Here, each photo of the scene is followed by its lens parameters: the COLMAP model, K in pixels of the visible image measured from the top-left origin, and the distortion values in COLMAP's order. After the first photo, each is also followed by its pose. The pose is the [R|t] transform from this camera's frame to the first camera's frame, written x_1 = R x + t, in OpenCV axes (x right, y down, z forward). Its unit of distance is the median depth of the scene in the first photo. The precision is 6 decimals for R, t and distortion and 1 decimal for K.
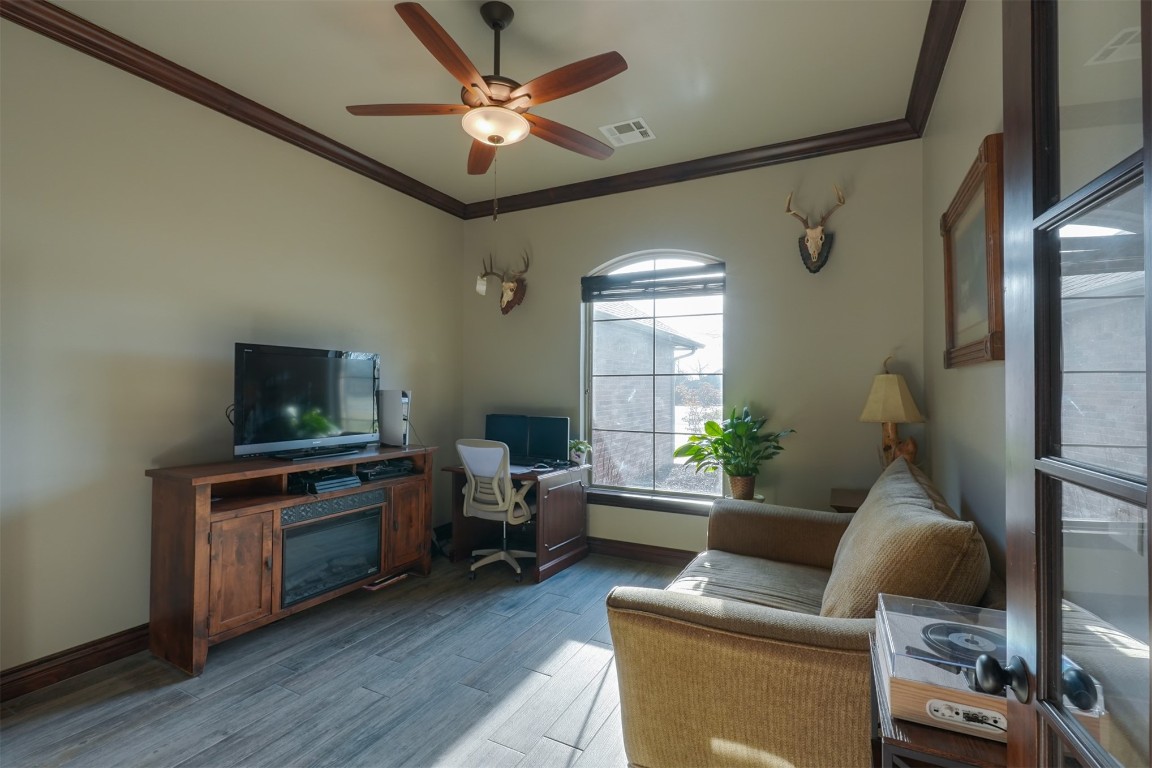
lens RADIAL K [[525.3, 0, 575.7], [0, 525.3, 381.3], [0, 0, 1]] dist [-0.005402, -0.000289]
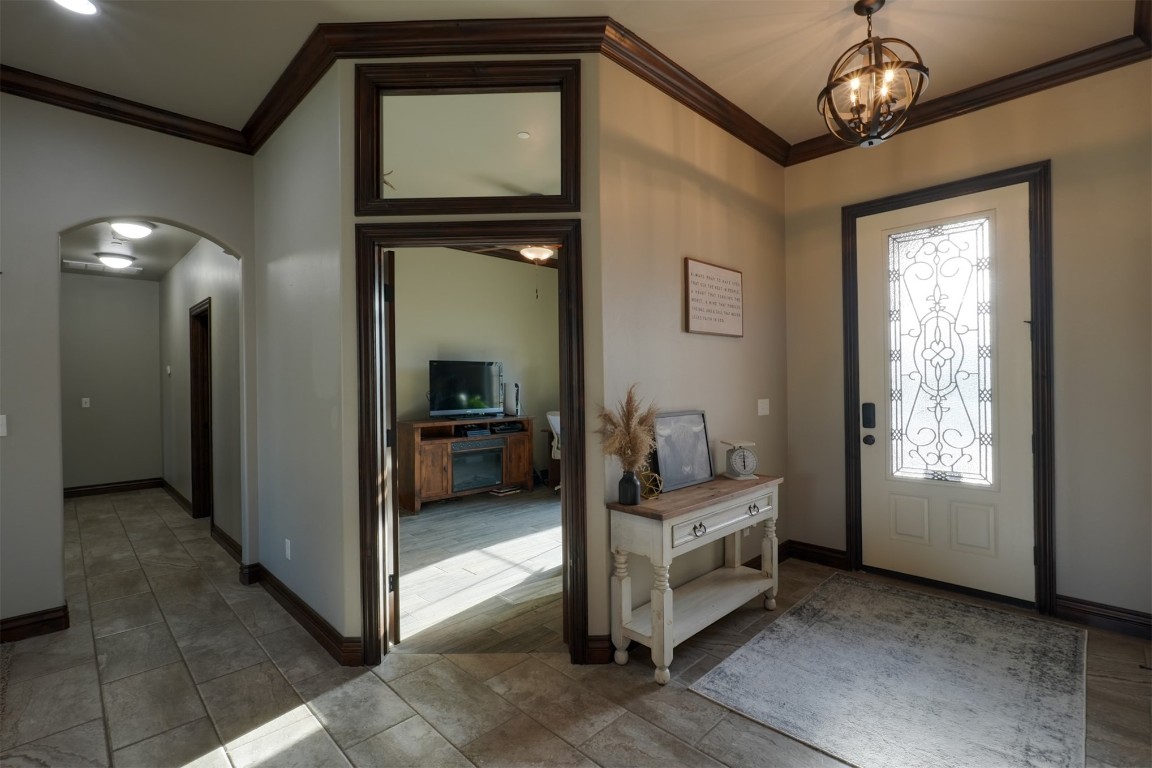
lens RADIAL K [[530.5, 0, 577.2], [0, 530.5, 379.7], [0, 0, 1]] dist [-0.001554, 0.000088]
pose [[0.951700, -0.013395, -0.306736, 0.482386], [0.016531, 0.999834, 0.007628, -0.002944], [0.306583, -0.012330, 0.951764, -0.718575]]
